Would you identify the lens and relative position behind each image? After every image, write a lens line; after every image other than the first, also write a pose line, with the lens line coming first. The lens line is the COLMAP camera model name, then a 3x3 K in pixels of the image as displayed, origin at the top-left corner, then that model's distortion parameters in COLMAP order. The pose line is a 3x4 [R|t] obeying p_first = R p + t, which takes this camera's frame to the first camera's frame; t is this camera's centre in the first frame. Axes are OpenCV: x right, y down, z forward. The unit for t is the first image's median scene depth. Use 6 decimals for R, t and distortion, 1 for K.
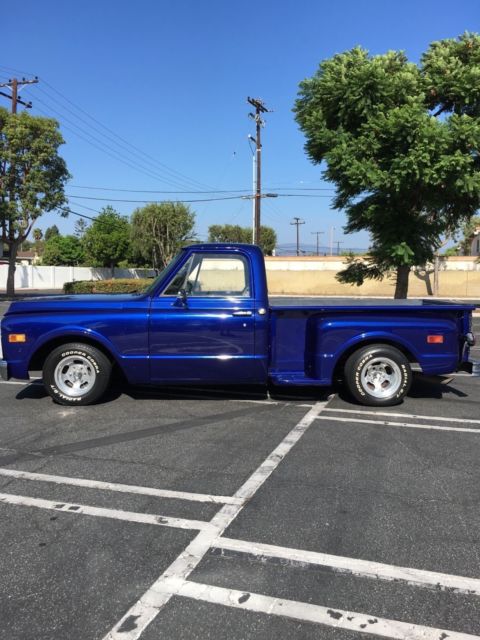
lens RADIAL K [[546.3, 0, 242.1], [0, 546.3, 311.6], [0, 0, 1]] dist [0.087625, -0.147719]
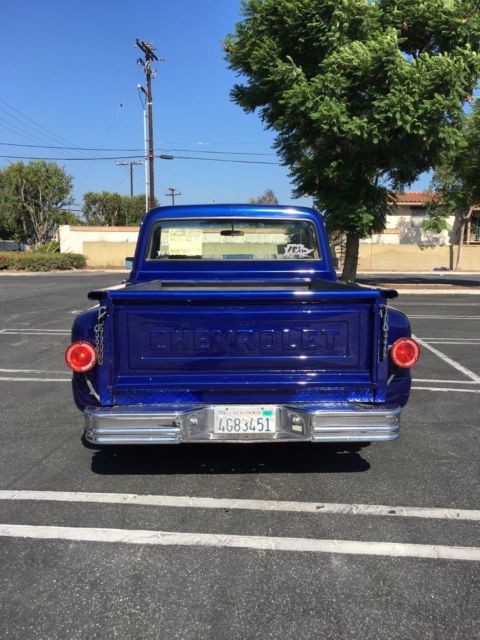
lens RADIAL K [[546.3, 0, 242.1], [0, 546.3, 311.6], [0, 0, 1]] dist [0.087625, -0.147719]
pose [[0.970674, -0.026997, 0.238877, -0.045707], [0.016036, 0.998732, 0.047713, -0.004293], [-0.239863, -0.042483, 0.969877, 0.104664]]
